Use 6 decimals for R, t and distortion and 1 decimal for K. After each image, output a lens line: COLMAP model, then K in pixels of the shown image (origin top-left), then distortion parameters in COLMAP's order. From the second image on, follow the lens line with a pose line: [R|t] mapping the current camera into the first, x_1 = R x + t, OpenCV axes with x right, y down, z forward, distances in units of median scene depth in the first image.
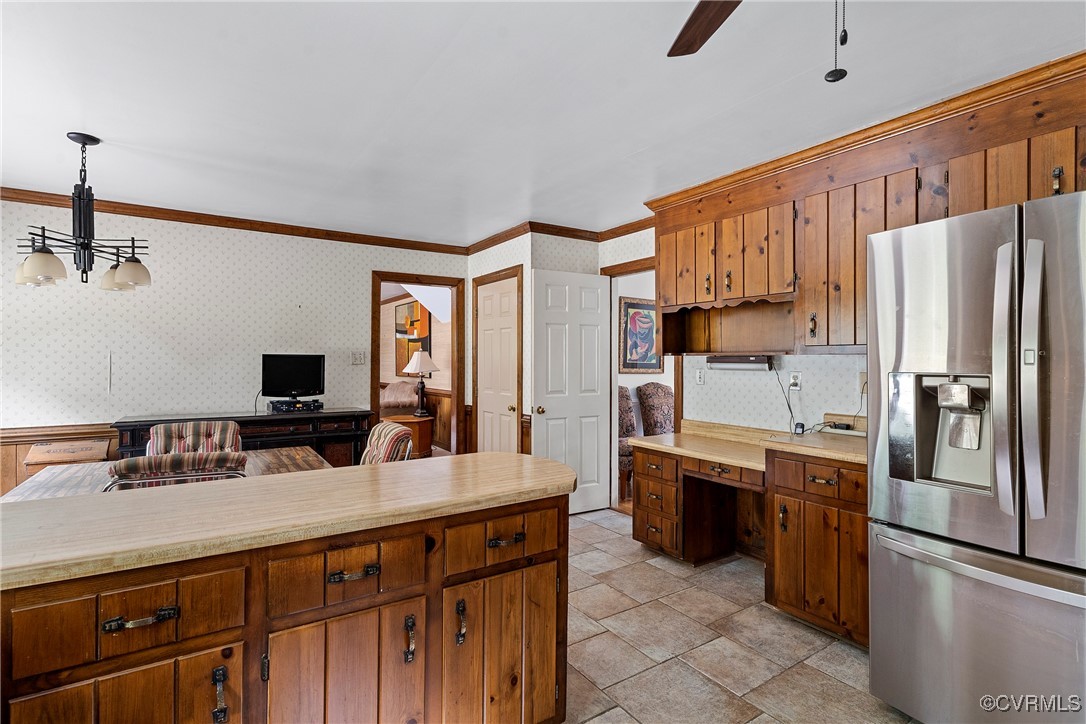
lens RADIAL K [[525.5, 0, 543.0], [0, 525.5, 362.0], [0, 0, 1]] dist [0.000813, -0.000084]
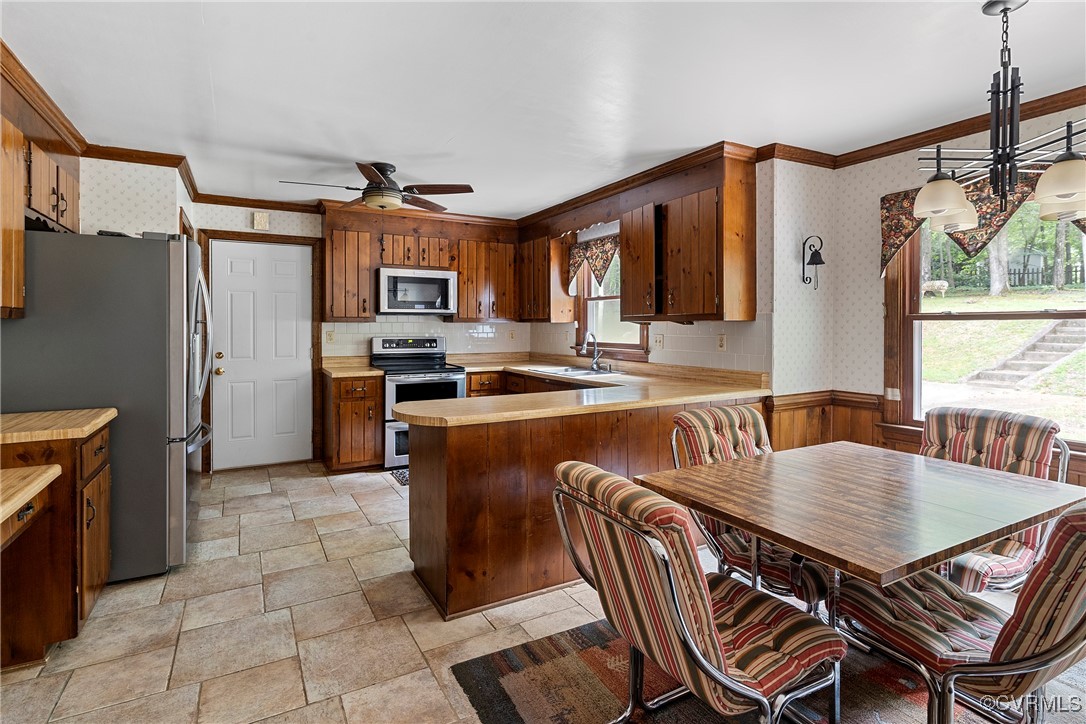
lens RADIAL K [[543.9, 0, 543.5], [0, 543.9, 325.8], [0, 0, 1]] dist [-0.000017, -0.000038]
pose [[-0.997138, 0.000034, 0.075609, -0.318008], [0.000304, 0.999994, 0.003559, -0.004903], [-0.075608, 0.003572, -0.997131, 1.723790]]
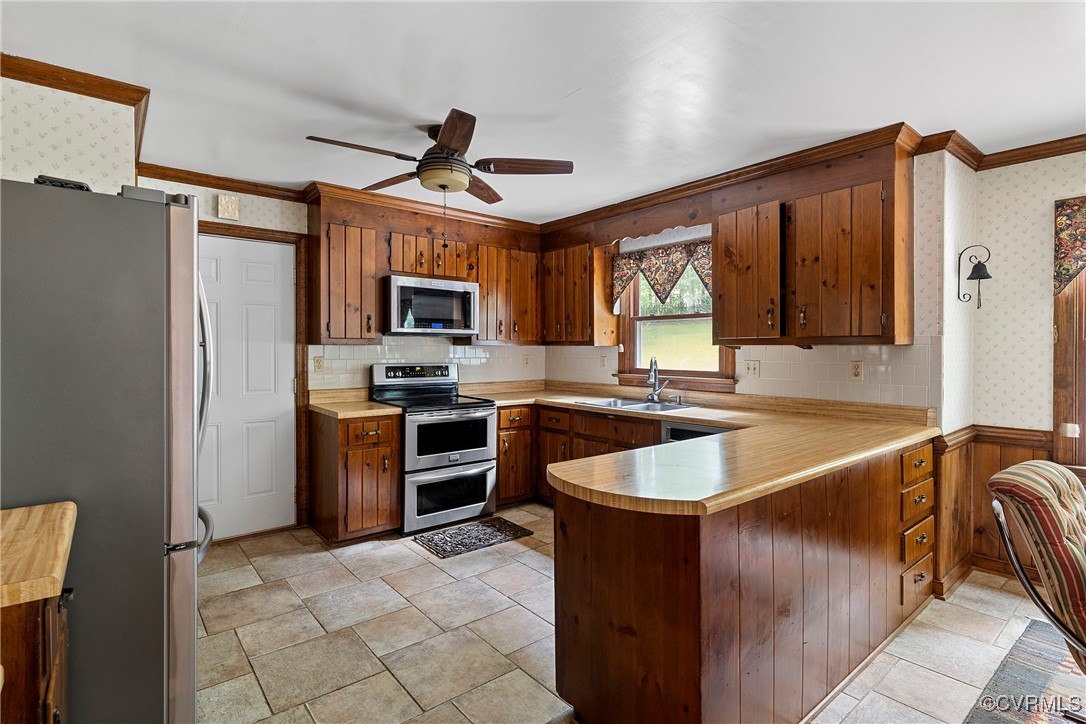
lens RADIAL K [[535.4, 0, 542.7], [0, 535.4, 349.8], [0, 0, 1]] dist [0.000660, -0.000148]
pose [[-0.994764, -0.001606, -0.102186, 0.119365], [-0.002271, 0.999977, 0.006395, -0.007668], [0.102173, 0.006593, -0.994745, 1.377135]]
